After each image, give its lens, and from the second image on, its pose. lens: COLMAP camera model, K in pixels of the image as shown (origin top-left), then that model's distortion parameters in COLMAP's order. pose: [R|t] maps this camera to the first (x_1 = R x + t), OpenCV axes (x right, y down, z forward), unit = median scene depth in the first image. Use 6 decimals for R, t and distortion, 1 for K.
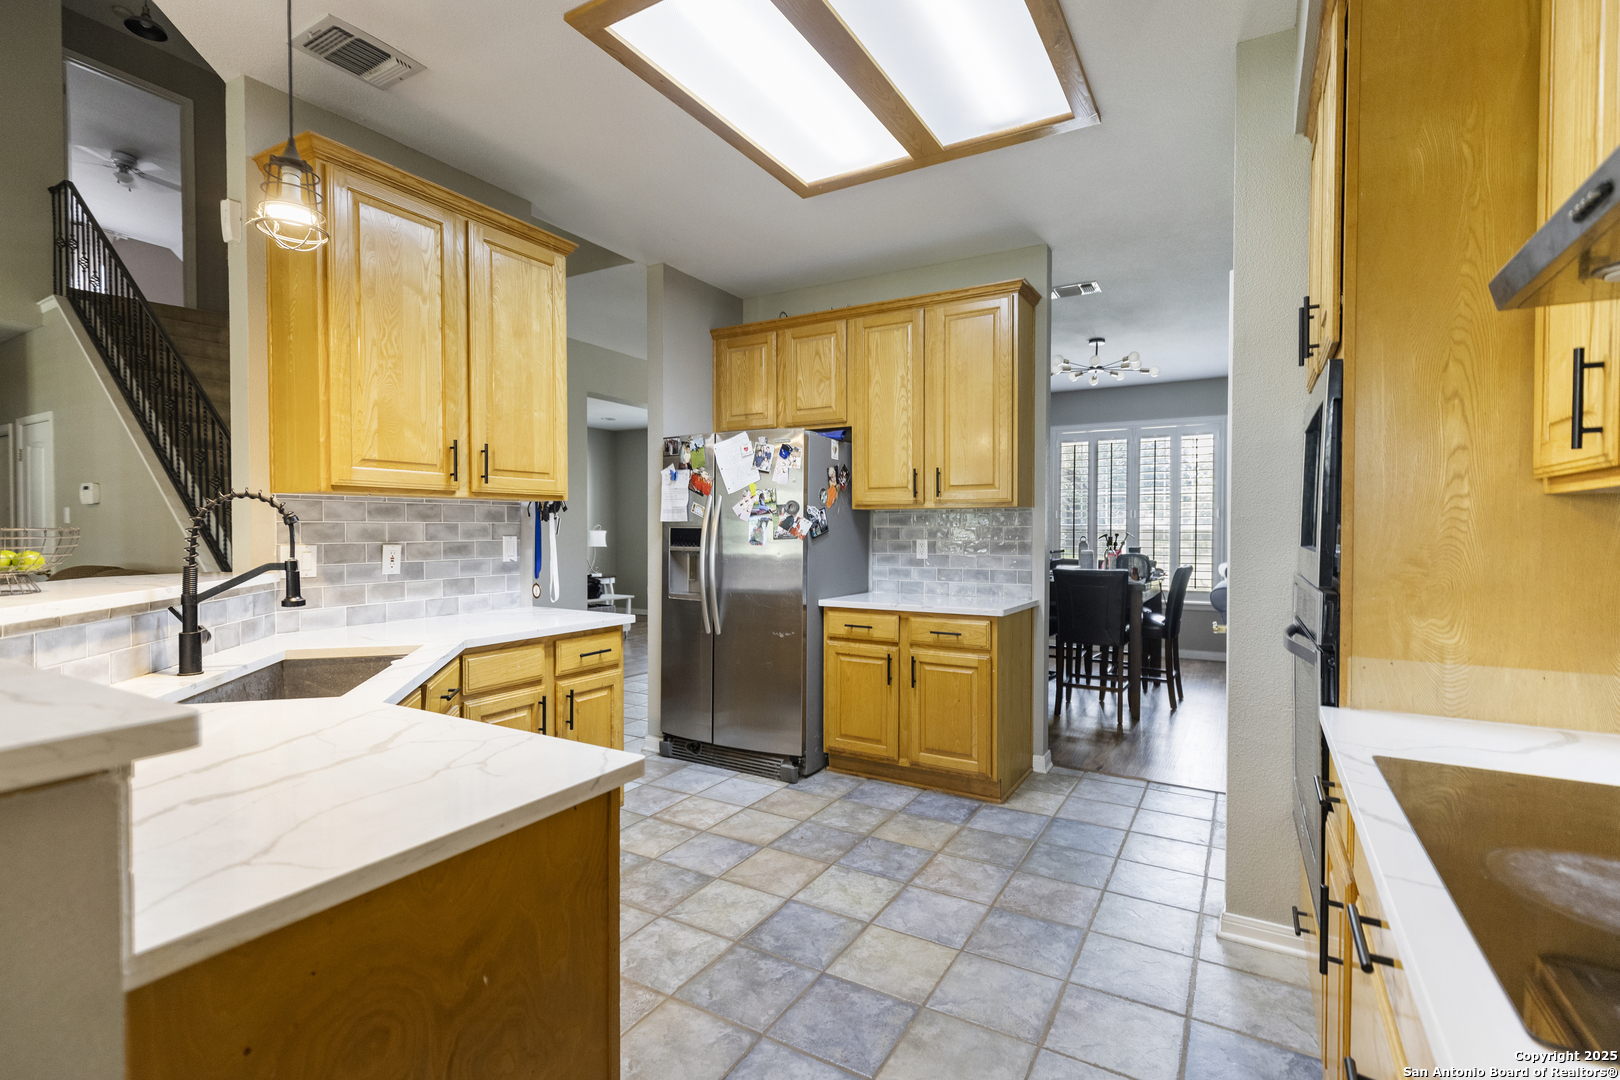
lens RADIAL K [[782.5, 0, 810.0], [0, 782.5, 540.0], [0, 0, 1]] dist [0.005863, 0.000242]
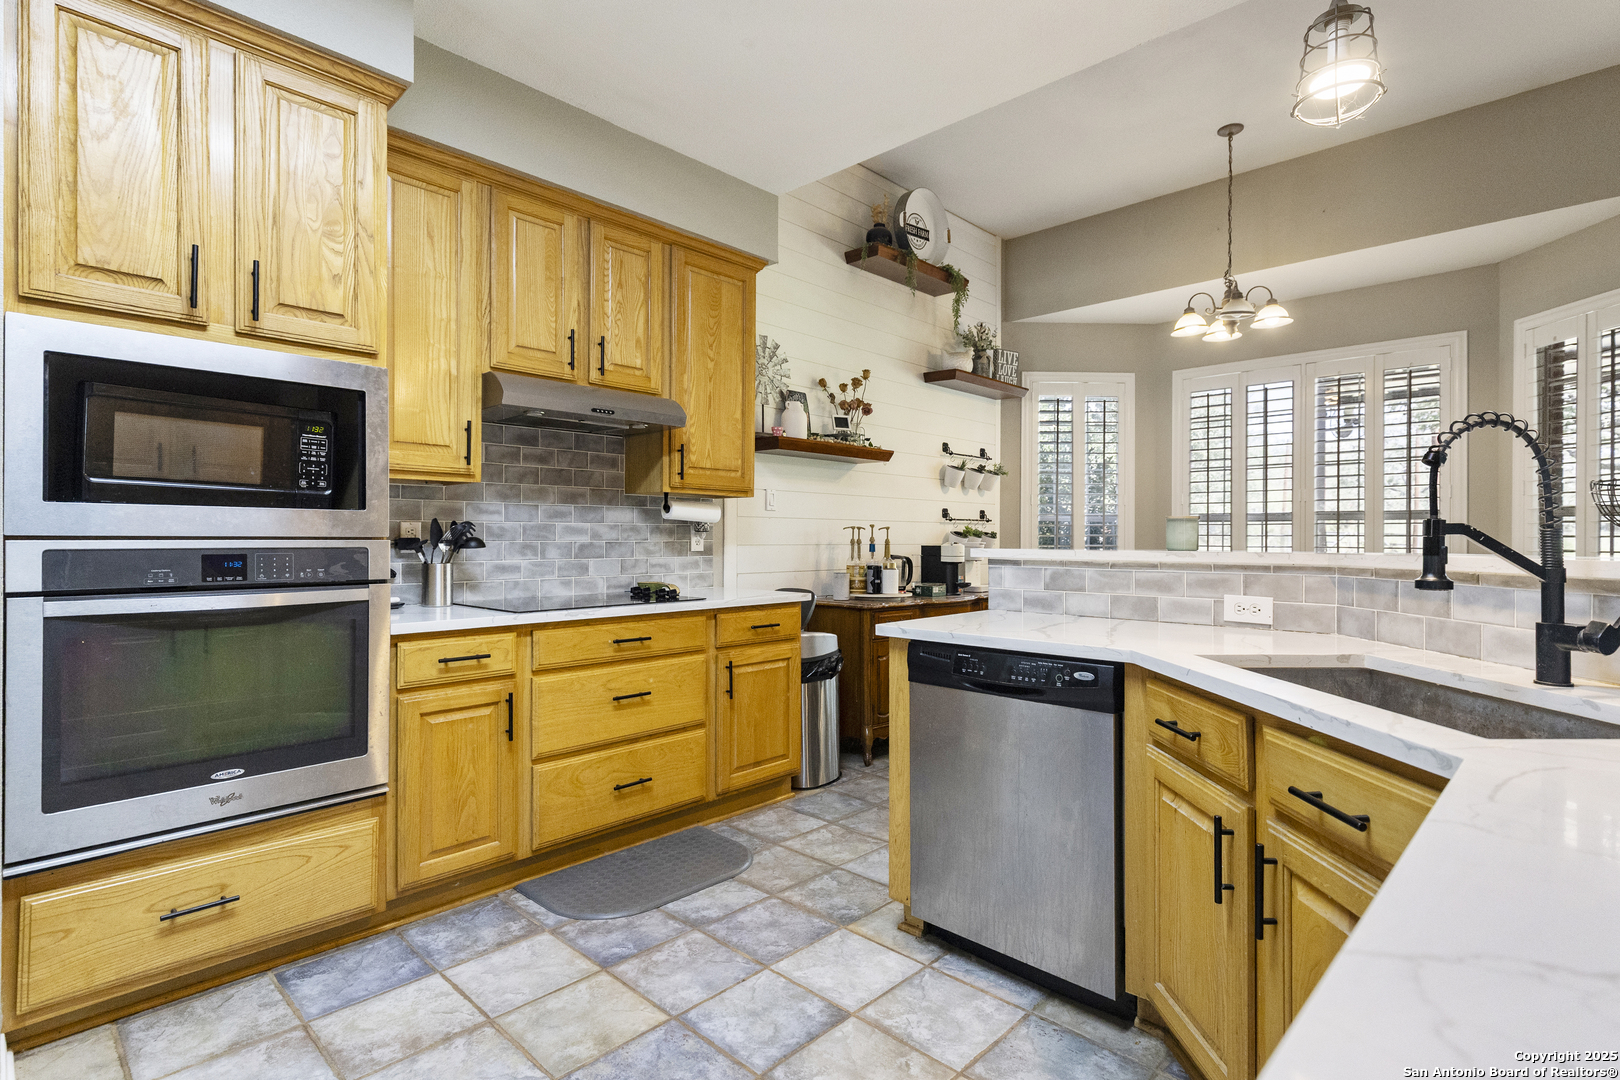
lens RADIAL K [[782.5, 0, 810.0], [0, 782.5, 540.0], [0, 0, 1]] dist [0.005863, 0.000242]
pose [[-0.970102, -0.006529, 0.242610, -0.216730], [-0.001497, 0.999780, 0.020920, 0.020310], [-0.242694, 0.019932, -0.969898, 1.230653]]
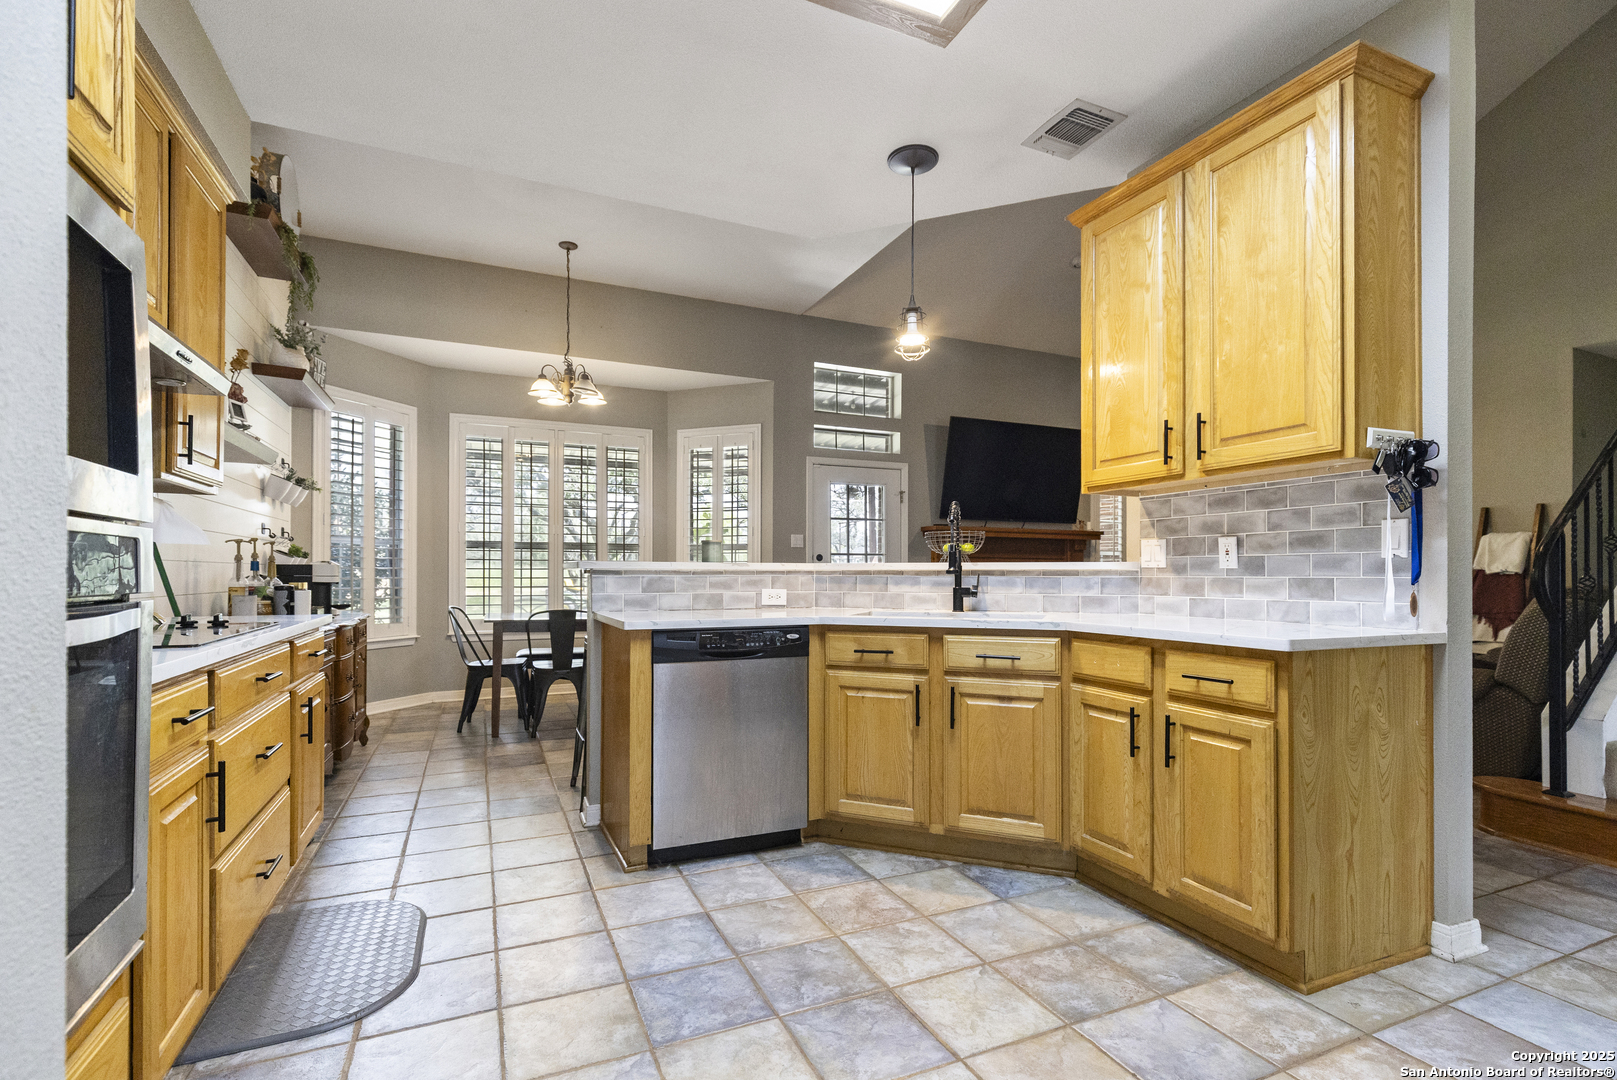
lens RADIAL K [[746.3, 0, 803.3], [0, 746.3, 573.3], [0, 0, 1]] dist [0.001990, 0.000211]
pose [[-0.600777, -0.005740, -0.799396, 0.499089], [-0.019549, 0.999781, 0.007513, 0.054119], [0.799178, 0.020141, -0.600757, 1.158740]]
